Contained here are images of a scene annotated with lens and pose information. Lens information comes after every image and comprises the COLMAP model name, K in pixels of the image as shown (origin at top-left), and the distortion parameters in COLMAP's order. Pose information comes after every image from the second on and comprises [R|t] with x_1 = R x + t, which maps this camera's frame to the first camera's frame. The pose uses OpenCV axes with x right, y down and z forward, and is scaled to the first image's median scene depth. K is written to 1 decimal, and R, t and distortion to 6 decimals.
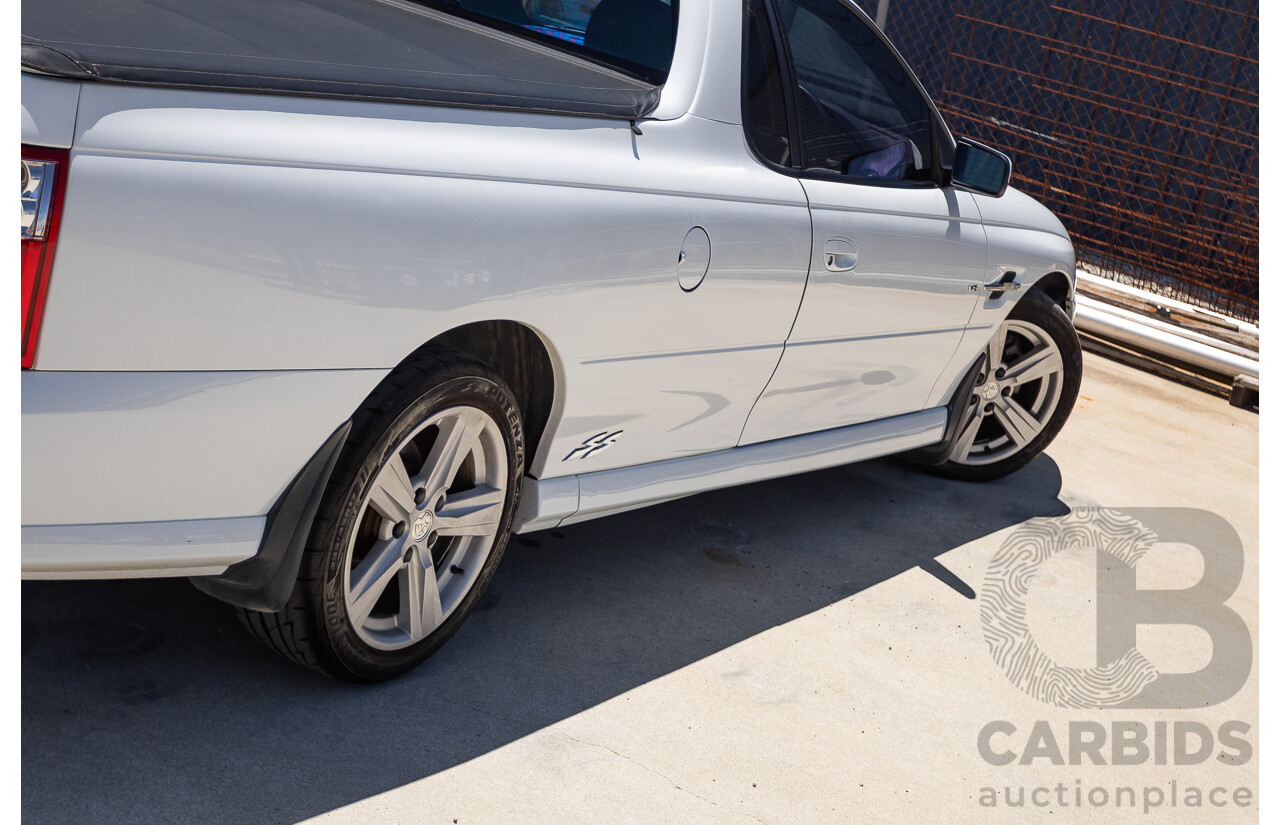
lens RADIAL K [[2244.3, 0, 639.0], [0, 2244.3, 432.3], [0, 0, 1]] dist [-0.017557, 0.117268]
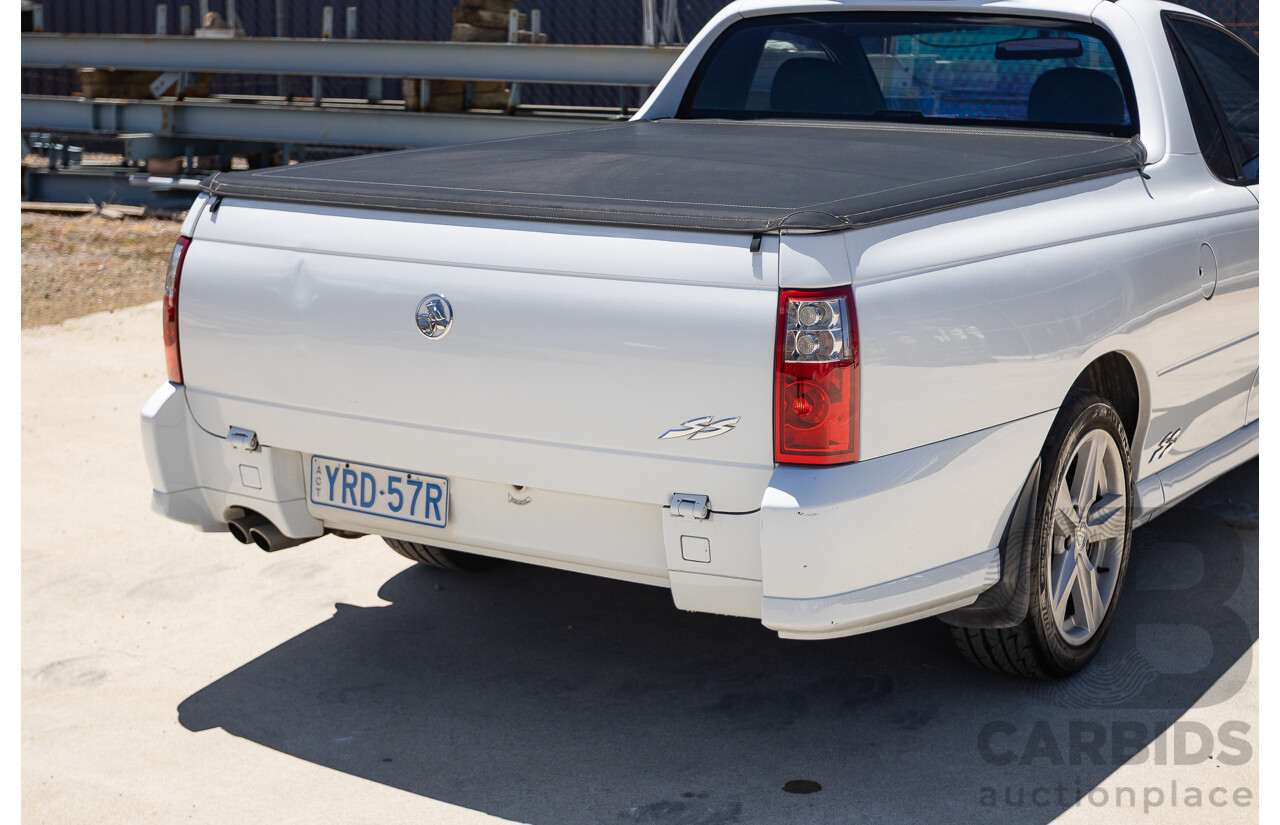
lens RADIAL K [[2244.3, 0, 639.0], [0, 2244.3, 432.3], [0, 0, 1]] dist [-0.017557, 0.117268]
pose [[0.968111, -0.243659, -0.058239, -0.243017], [0.240670, 0.969111, -0.053878, -0.004257], [0.069568, 0.038144, 0.996848, -0.209073]]
